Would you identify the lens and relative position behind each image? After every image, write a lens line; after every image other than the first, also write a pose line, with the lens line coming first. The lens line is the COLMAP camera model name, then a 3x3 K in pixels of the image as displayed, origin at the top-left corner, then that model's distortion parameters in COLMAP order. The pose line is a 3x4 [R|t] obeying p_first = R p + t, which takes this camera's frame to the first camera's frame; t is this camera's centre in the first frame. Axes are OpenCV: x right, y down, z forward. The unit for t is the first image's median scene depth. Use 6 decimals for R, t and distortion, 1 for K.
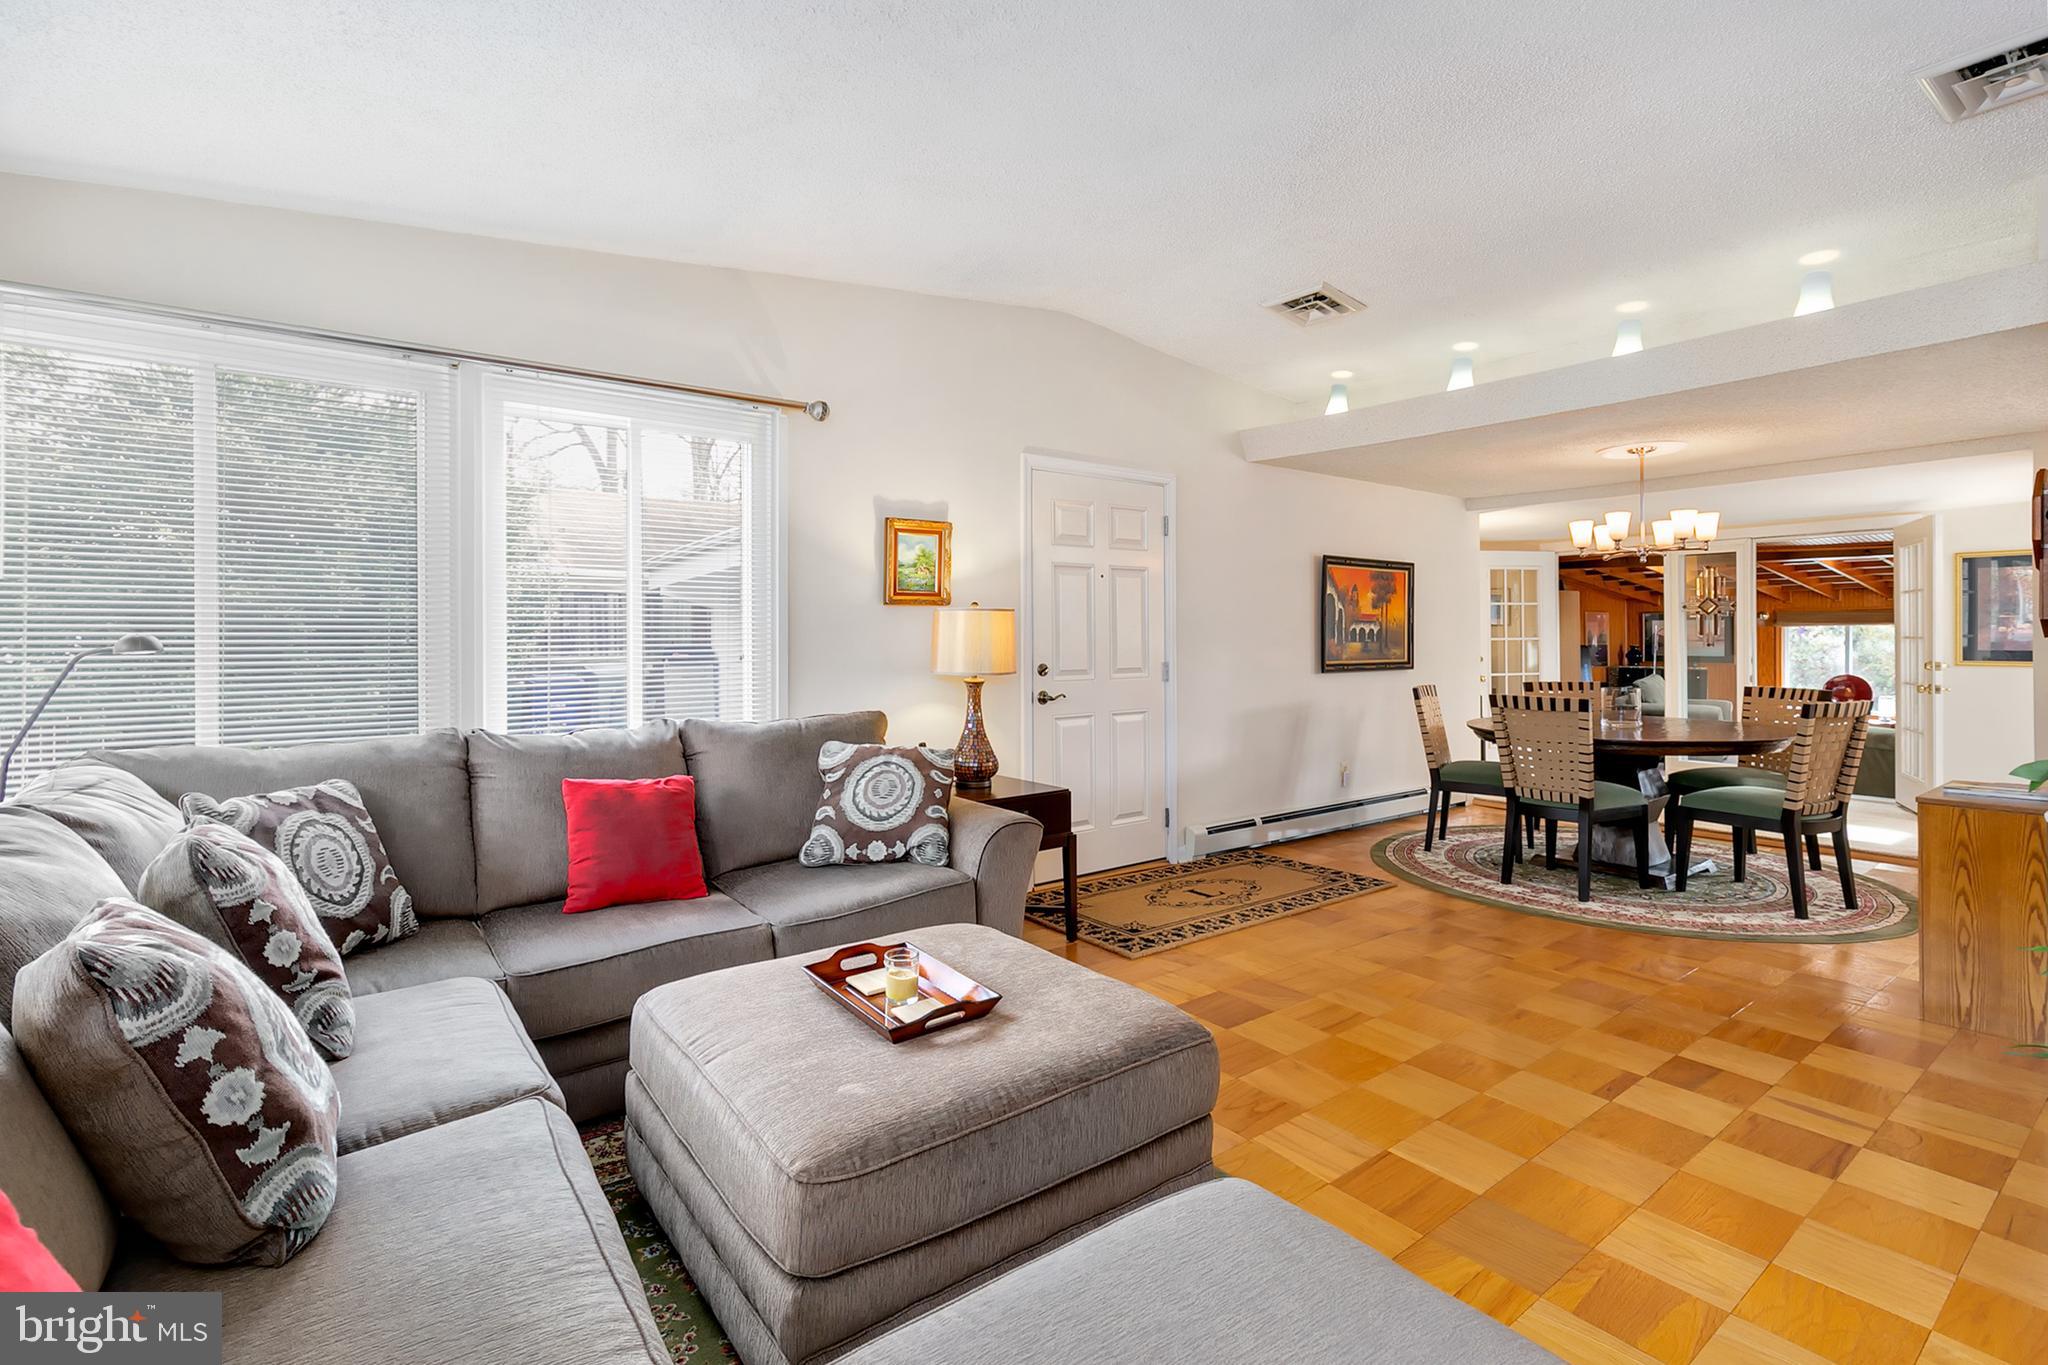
lens RADIAL K [[953.7, 0, 997.8], [0, 953.7, 634.8], [0, 0, 1]] dist [0.006247, -0.000339]
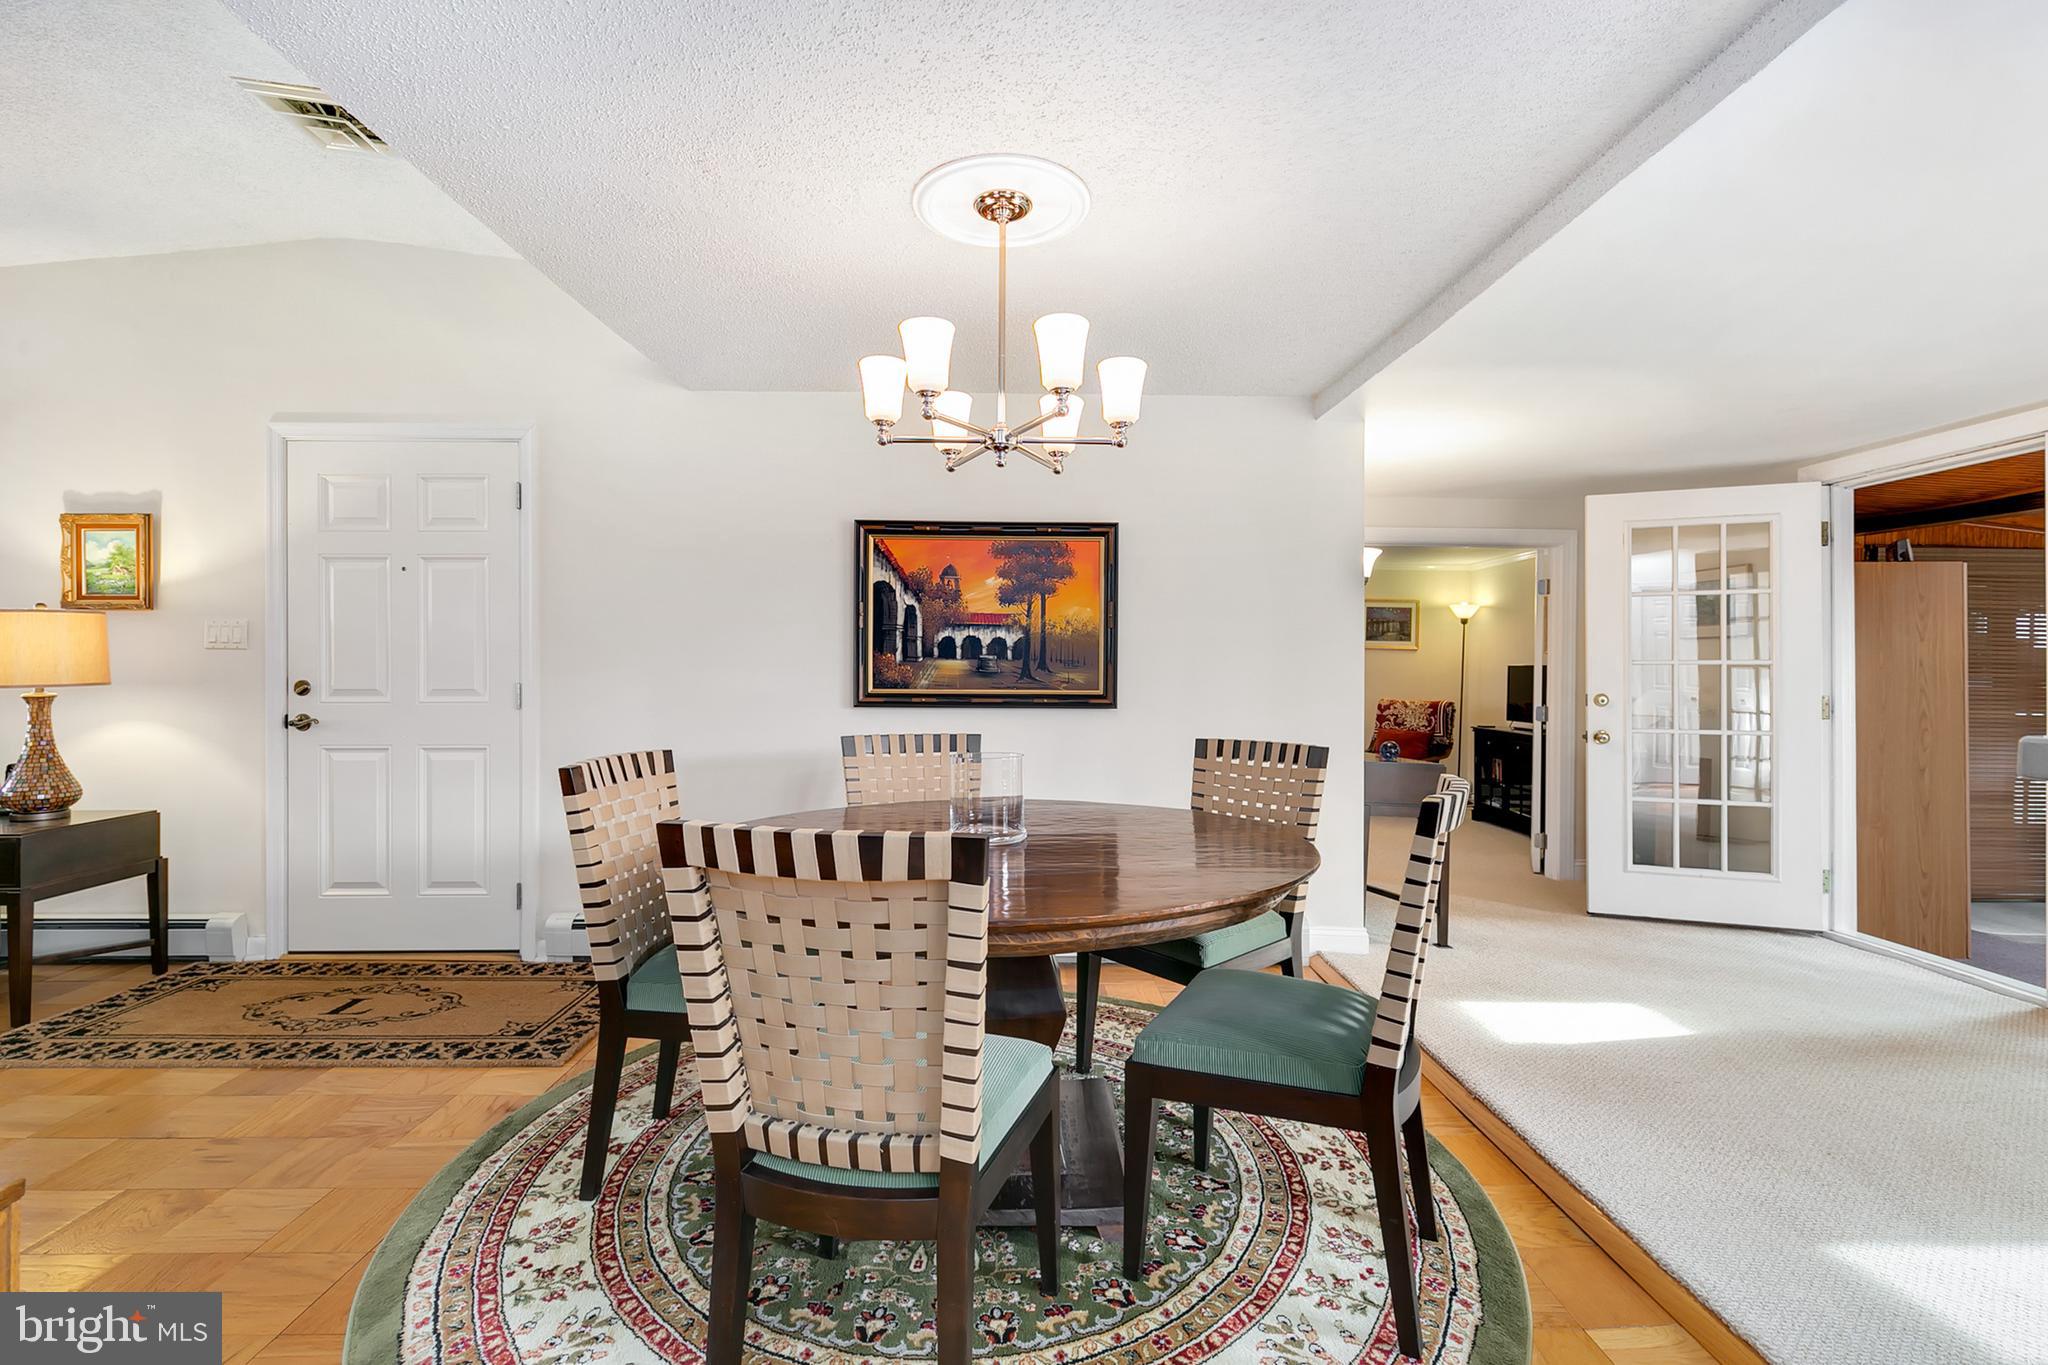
lens RADIAL K [[926.9, 0, 1008.2], [0, 926.9, 668.1], [0, 0, 1]] dist [0.009853, -0.001812]
pose [[0.807386, 0.004399, -0.590008, 0.916632], [-0.004781, 0.999988, 0.000913, 0.015226], [0.590005, 0.002084, 0.807397, 0.658531]]
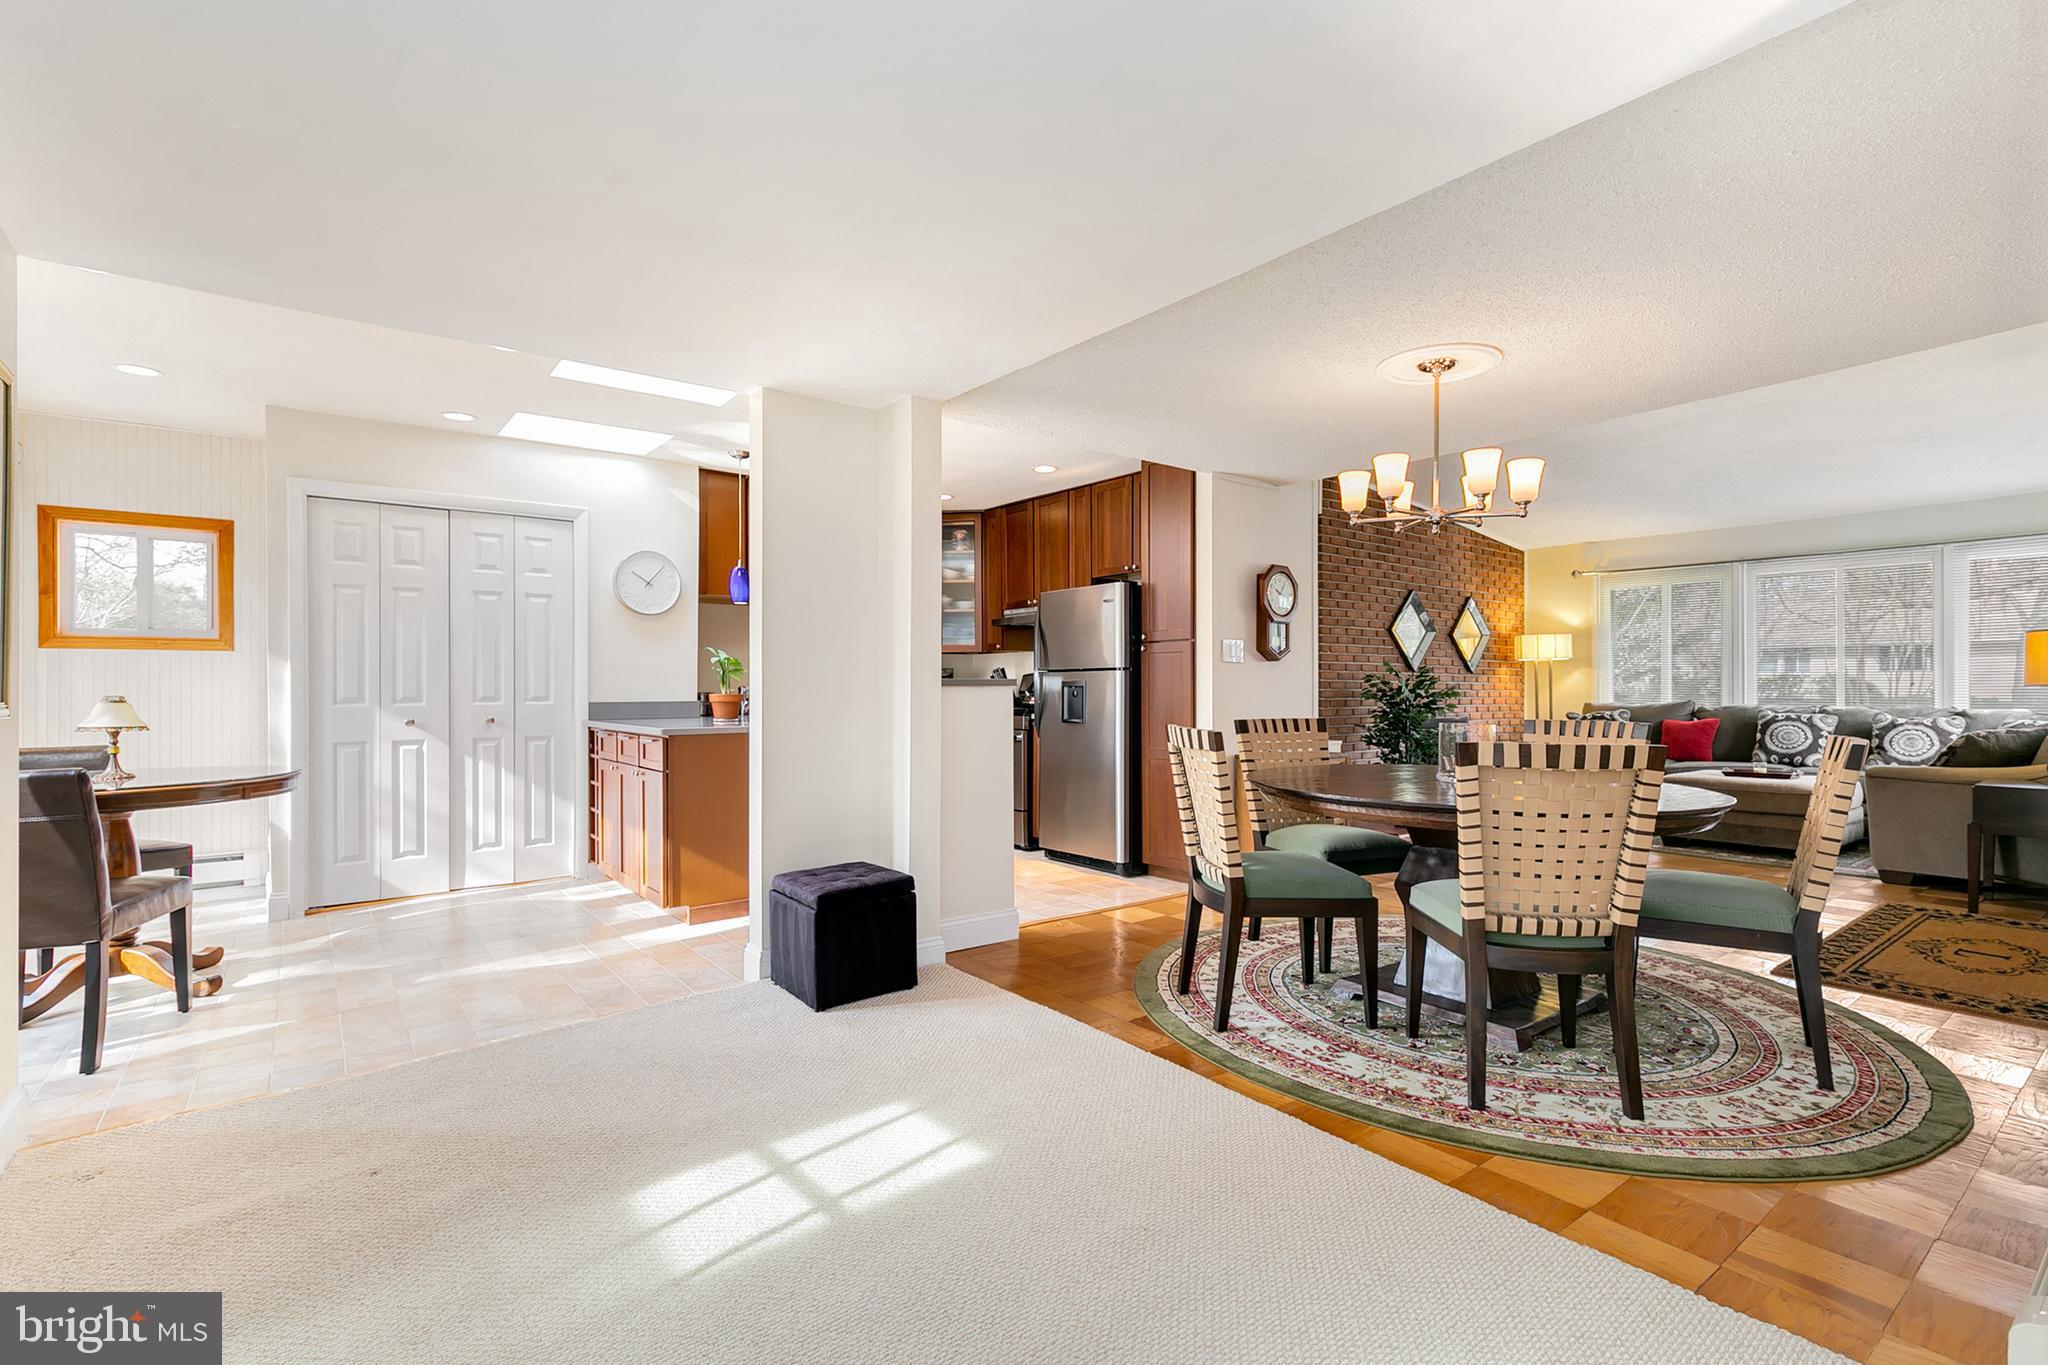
lens RADIAL K [[953.7, 0, 1026.0], [0, 953.7, 685.2], [0, 0, 1]] dist [0.006247, -0.000339]
pose [[-0.999736, 0.002811, -0.022815, 0.966668], [0.002844, 0.999995, -0.001403, 0.029923], [0.022811, -0.001468, -0.999739, 1.646560]]
